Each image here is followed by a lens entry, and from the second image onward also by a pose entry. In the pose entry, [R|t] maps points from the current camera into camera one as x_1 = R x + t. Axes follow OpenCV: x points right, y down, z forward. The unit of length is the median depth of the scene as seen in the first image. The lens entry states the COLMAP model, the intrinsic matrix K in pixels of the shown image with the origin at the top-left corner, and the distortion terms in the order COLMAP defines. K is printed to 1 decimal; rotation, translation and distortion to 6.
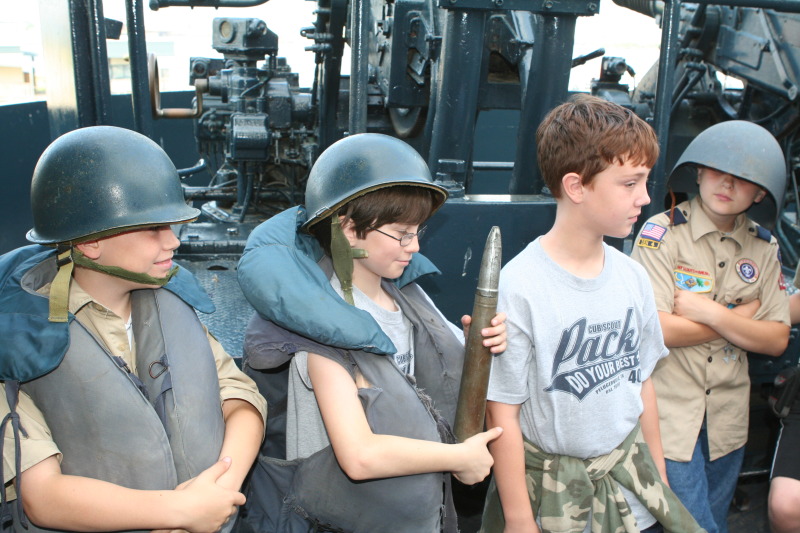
lens RADIAL K [[892.4, 0, 400.1], [0, 892.4, 270.0], [0, 0, 1]] dist [-0.075110, 0.000000]
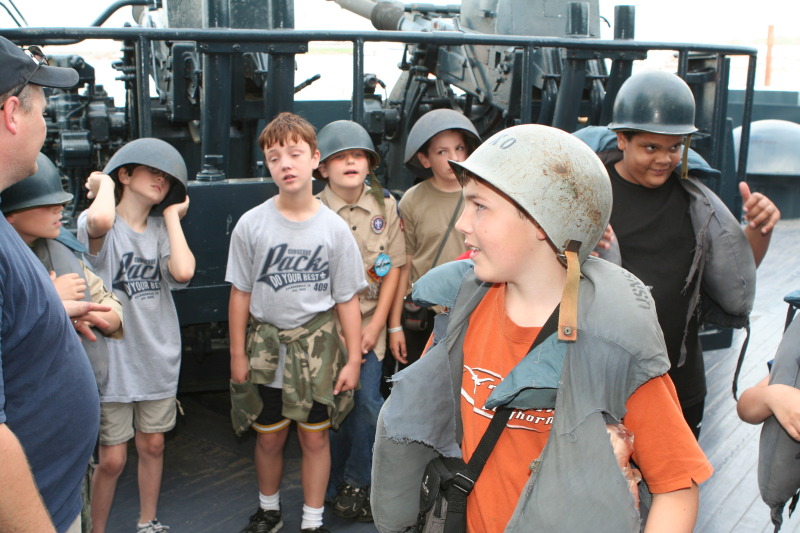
lens RADIAL K [[892.4, 0, 400.3], [0, 892.4, 262.9], [0, 0, 1]] dist [-0.075110, 0.000000]
pose [[0.985169, -0.063307, 0.159483, 0.074446], [0.065910, 0.997764, -0.011084, 0.055745], [-0.158424, 0.021431, 0.987138, -0.305211]]
